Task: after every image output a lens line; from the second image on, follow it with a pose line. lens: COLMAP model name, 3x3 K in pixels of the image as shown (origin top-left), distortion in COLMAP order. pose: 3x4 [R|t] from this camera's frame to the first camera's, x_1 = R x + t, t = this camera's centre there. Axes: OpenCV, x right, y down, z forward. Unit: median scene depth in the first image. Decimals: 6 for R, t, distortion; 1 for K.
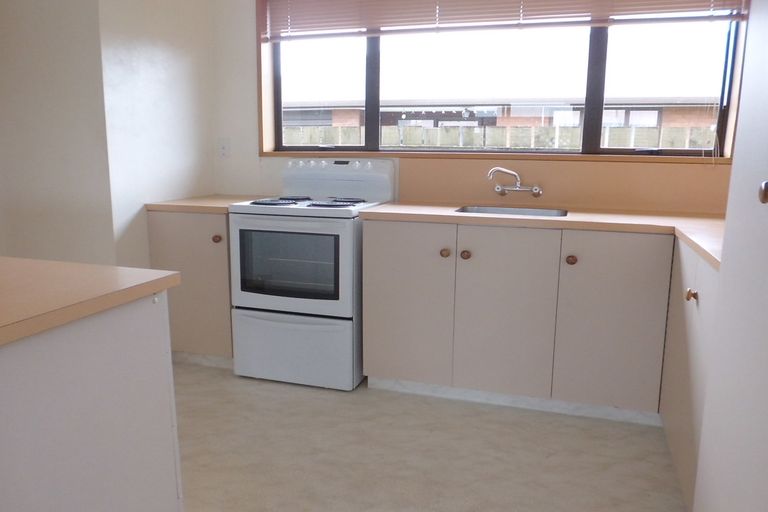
lens RADIAL K [[590.7, 0, 382.1], [0, 590.7, 254.4], [0, 0, 1]] dist [-0.017515, -0.001642]
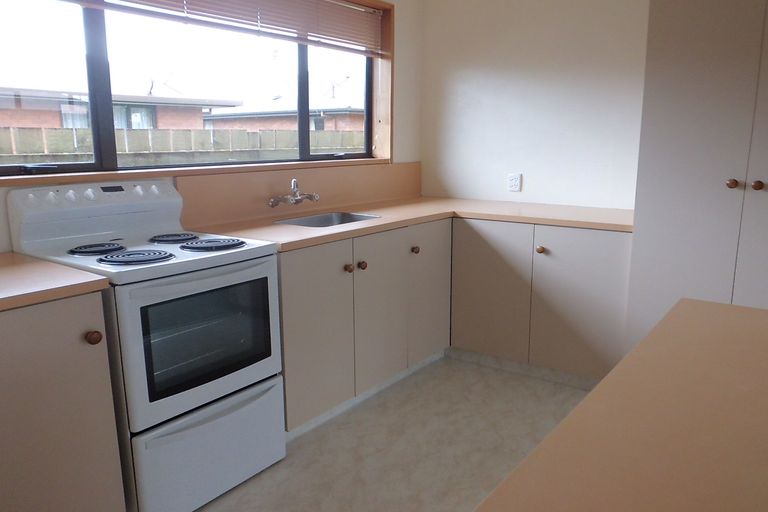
lens RADIAL K [[590.7, 0, 381.9], [0, 590.7, 259.1], [0, 0, 1]] dist [-0.017515, -0.001642]
pose [[0.341884, -0.199504, 0.918321, -0.680662], [0.173114, 0.973852, 0.147119, -0.134285], [-0.923660, 0.108677, 0.367481, 0.502489]]
